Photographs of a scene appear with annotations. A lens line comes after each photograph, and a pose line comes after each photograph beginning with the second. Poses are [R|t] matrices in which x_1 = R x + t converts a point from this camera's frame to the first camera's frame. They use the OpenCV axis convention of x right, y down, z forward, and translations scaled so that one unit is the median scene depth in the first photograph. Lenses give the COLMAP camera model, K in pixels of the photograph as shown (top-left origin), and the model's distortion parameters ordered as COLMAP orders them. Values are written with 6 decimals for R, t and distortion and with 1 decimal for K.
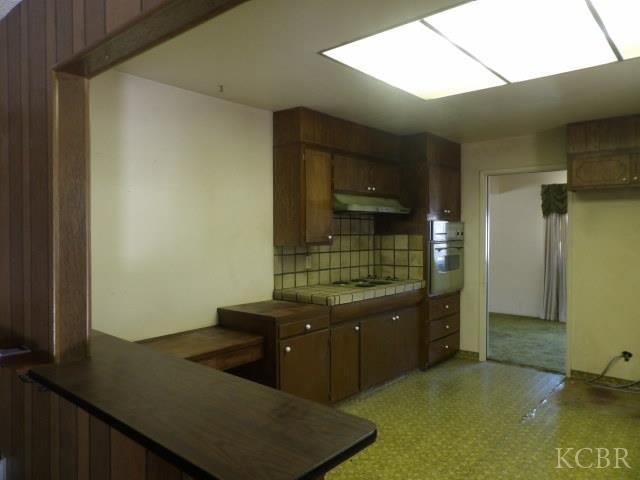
lens RADIAL K [[455.3, 0, 315.7], [0, 455.3, 239.8], [0, 0, 1]] dist [-0.025979, 0.039420]
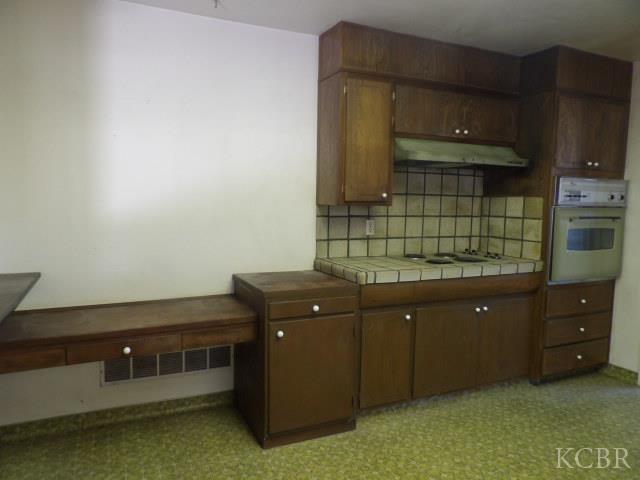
lens RADIAL K [[455.3, 0, 323.8], [0, 455.3, 238.9], [0, 0, 1]] dist [-0.025979, 0.039420]
pose [[0.913940, 0.056032, -0.401964, 0.218298], [-0.027873, 0.996751, 0.075568, 0.010678], [0.404892, -0.057861, 0.912532, 0.225408]]
